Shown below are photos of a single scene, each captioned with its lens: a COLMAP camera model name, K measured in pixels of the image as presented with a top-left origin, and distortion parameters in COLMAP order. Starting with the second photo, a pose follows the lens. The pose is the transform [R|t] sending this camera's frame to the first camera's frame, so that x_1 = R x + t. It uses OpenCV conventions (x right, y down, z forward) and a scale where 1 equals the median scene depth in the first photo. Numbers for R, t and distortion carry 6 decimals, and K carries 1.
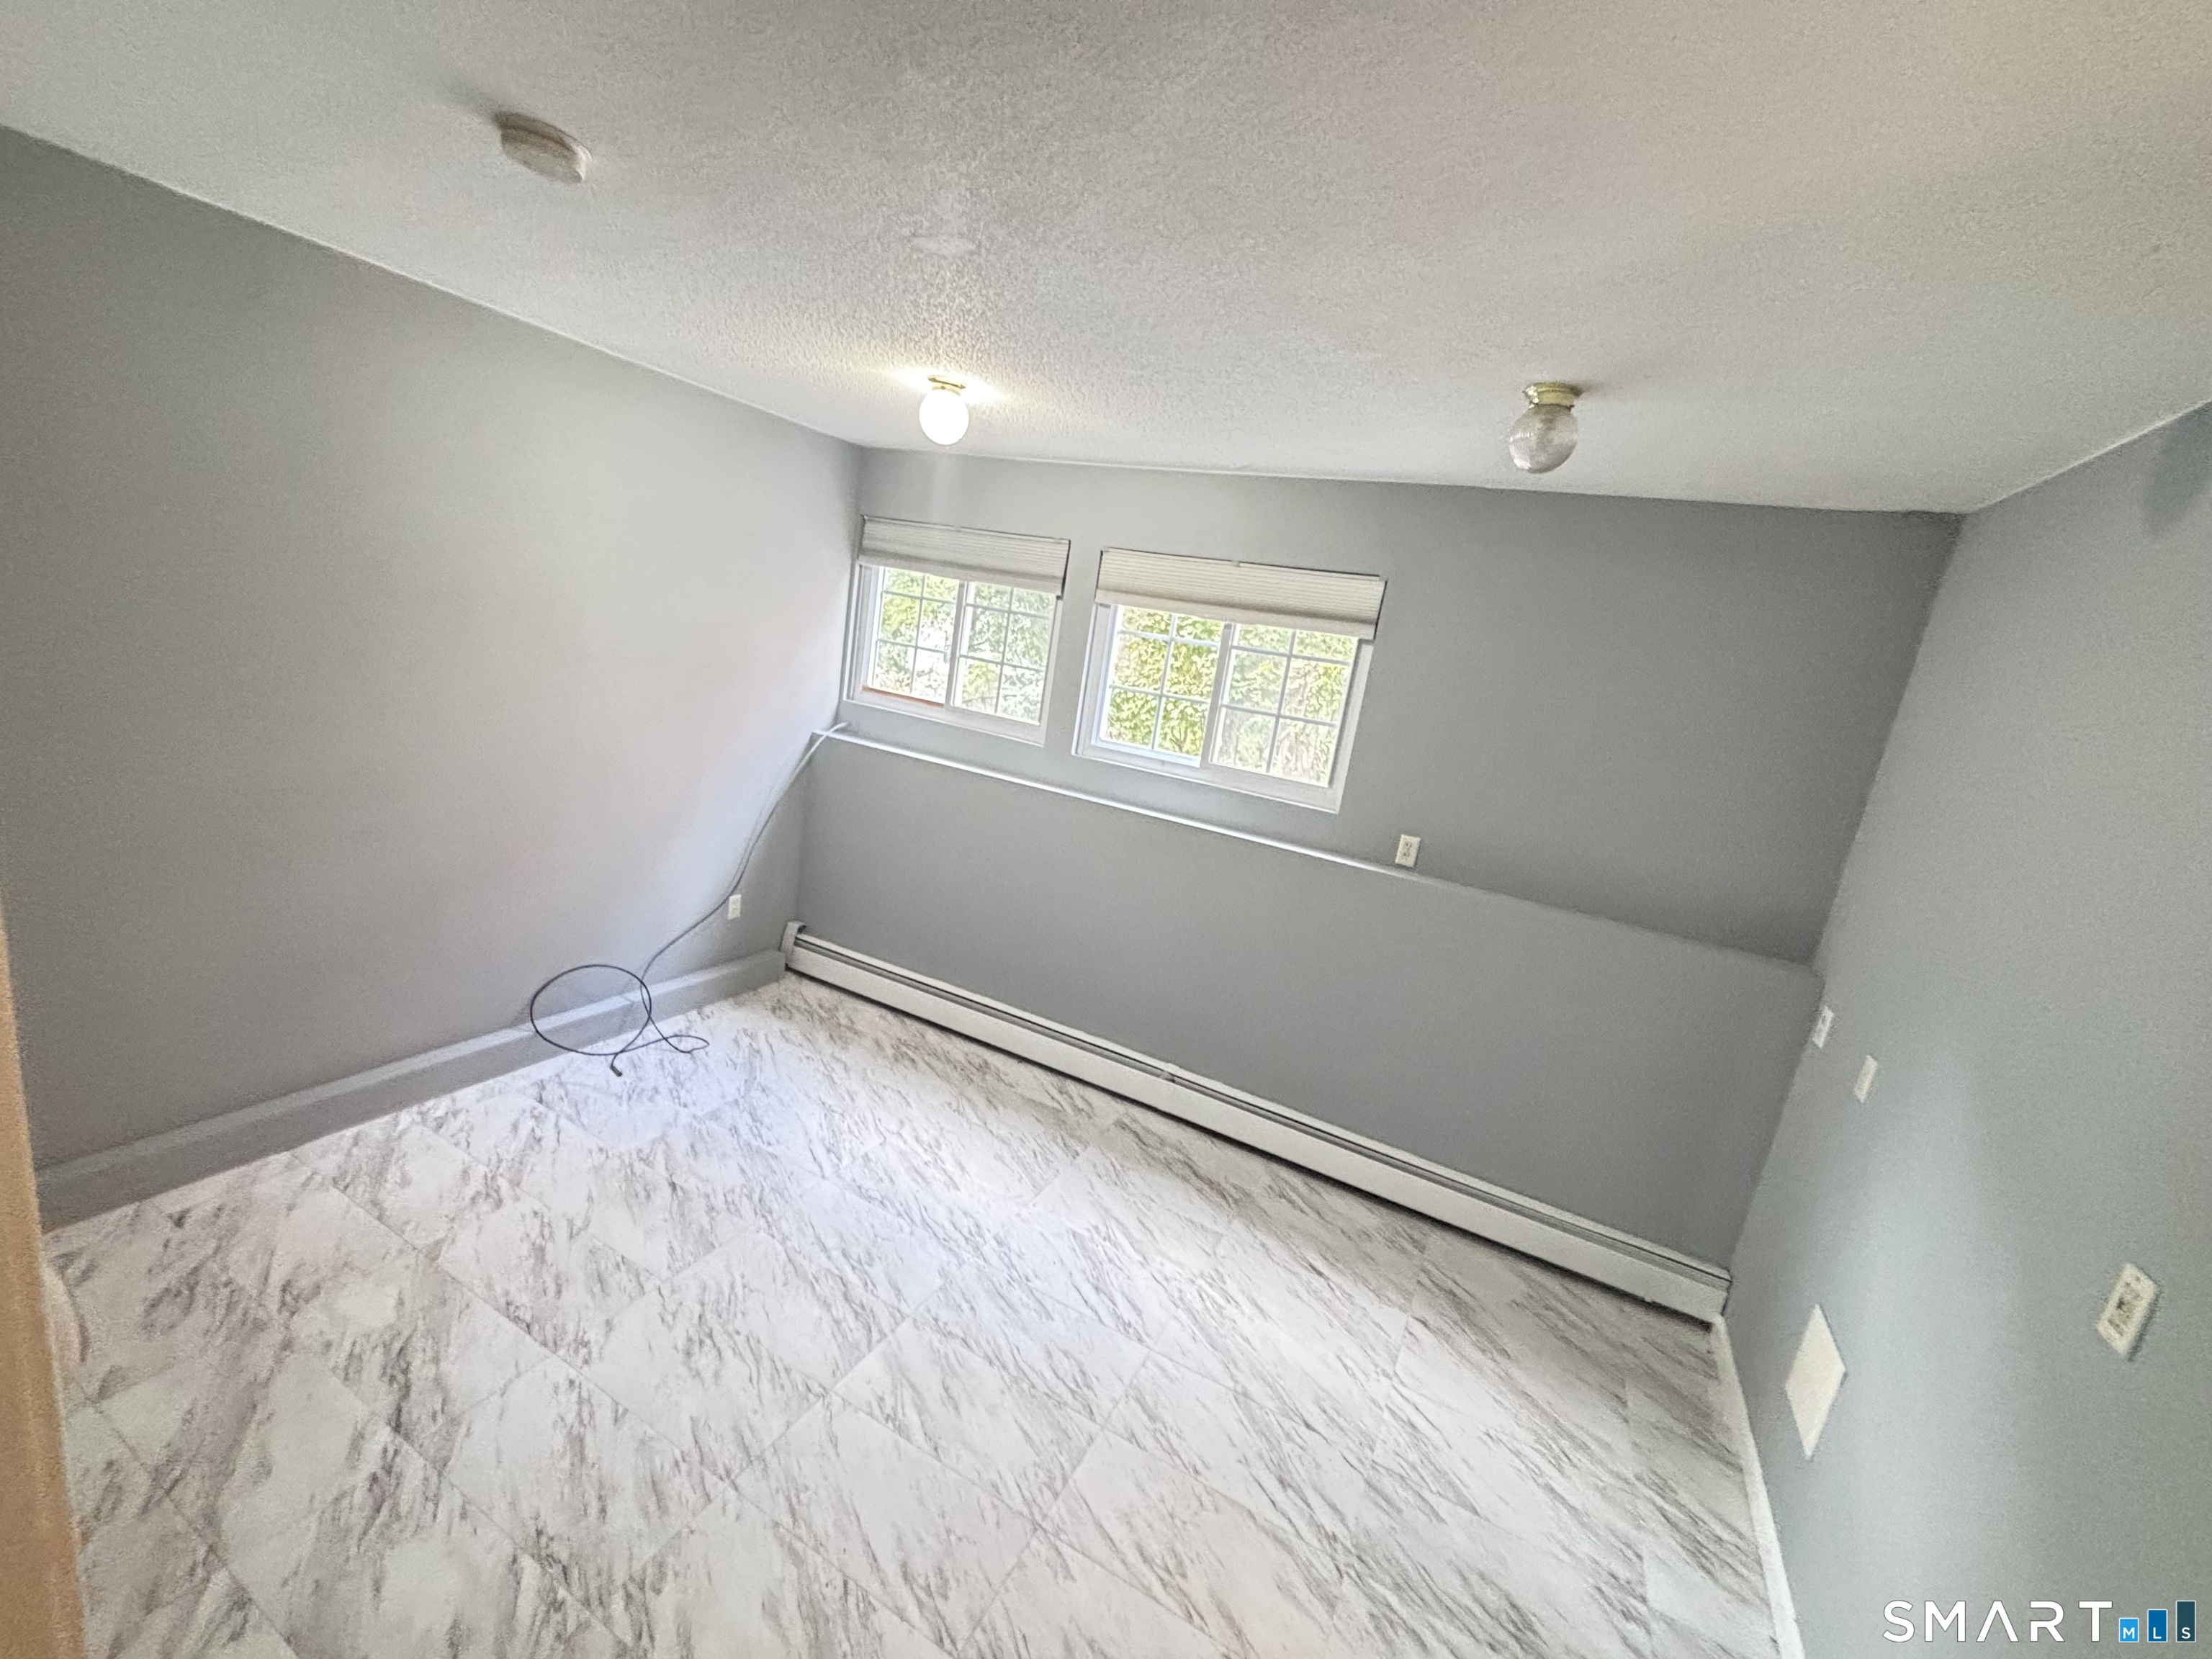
lens RADIAL K [[896.0, 0, 1099.8], [0, 896.0, 828.4], [0, 0, 1]] dist [0.010295, 0.000080]
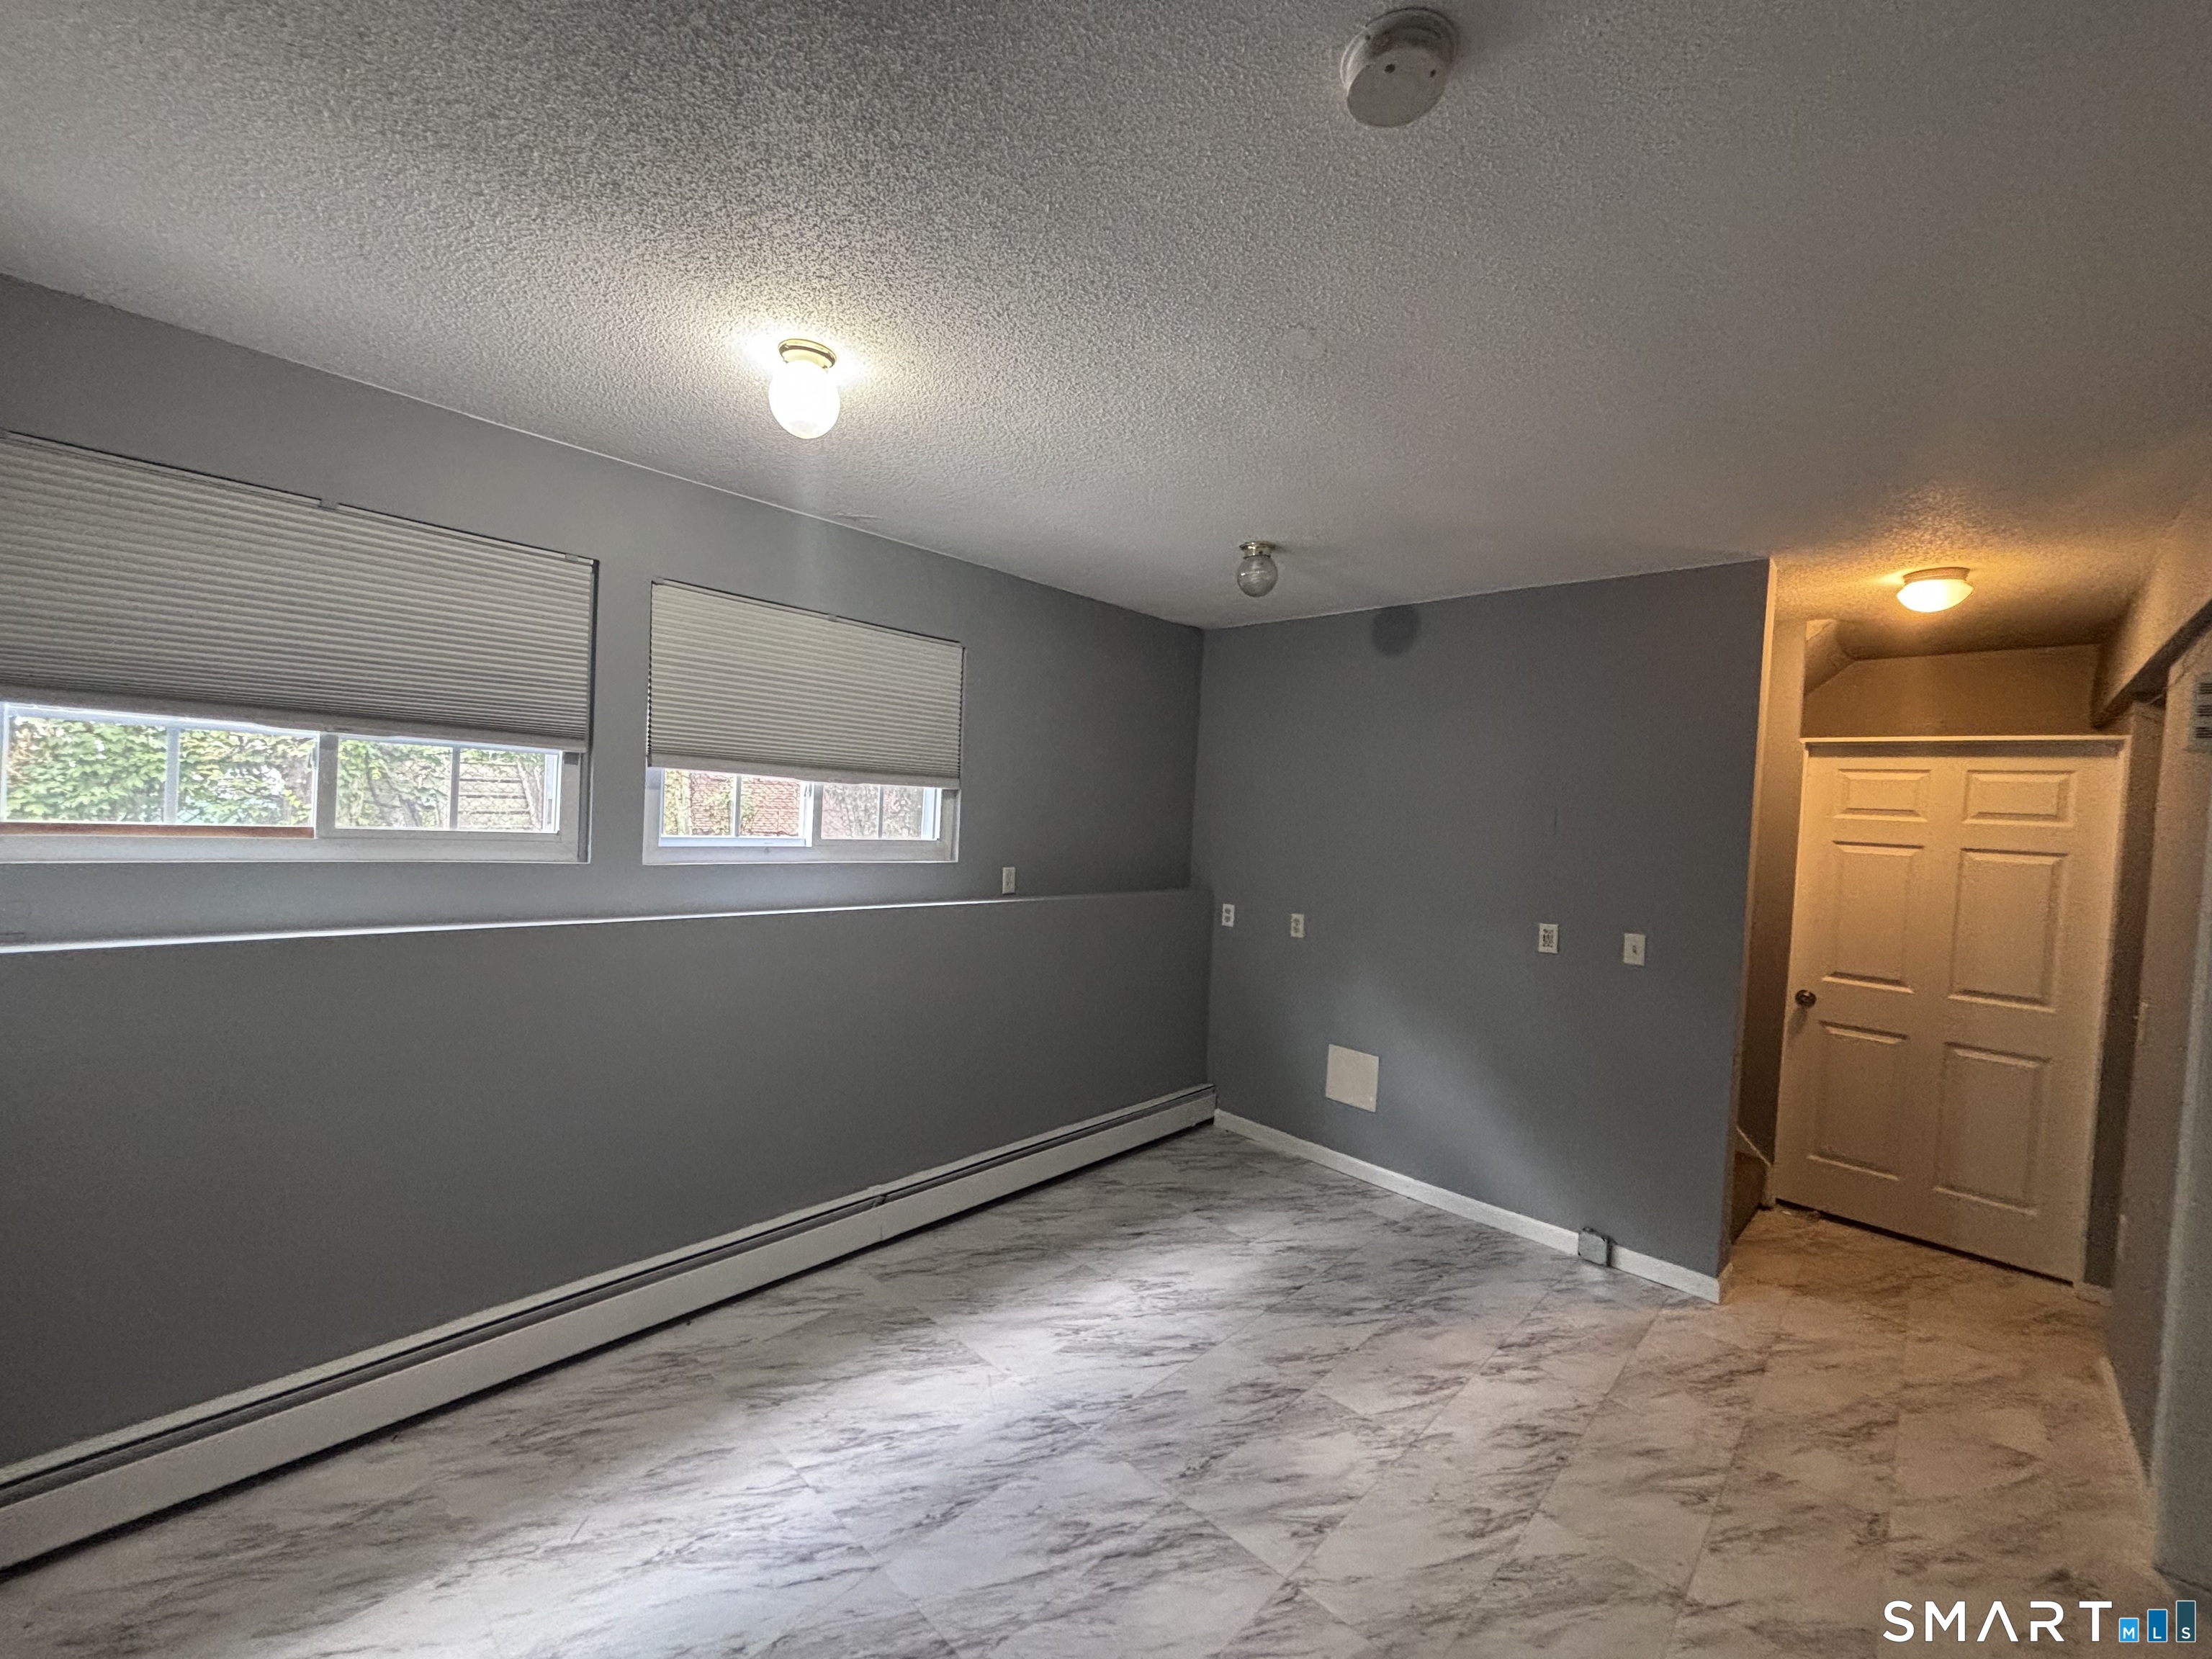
lens RADIAL K [[896.0, 0, 1111.9], [0, 896.0, 832.8], [0, 0, 1]] dist [0.010295, 0.000080]
pose [[0.285186, -0.158794, 0.945226, -0.834490], [0.199379, 0.974436, 0.103546, -0.152068], [-0.937506, 0.158928, 0.309556, 0.620083]]
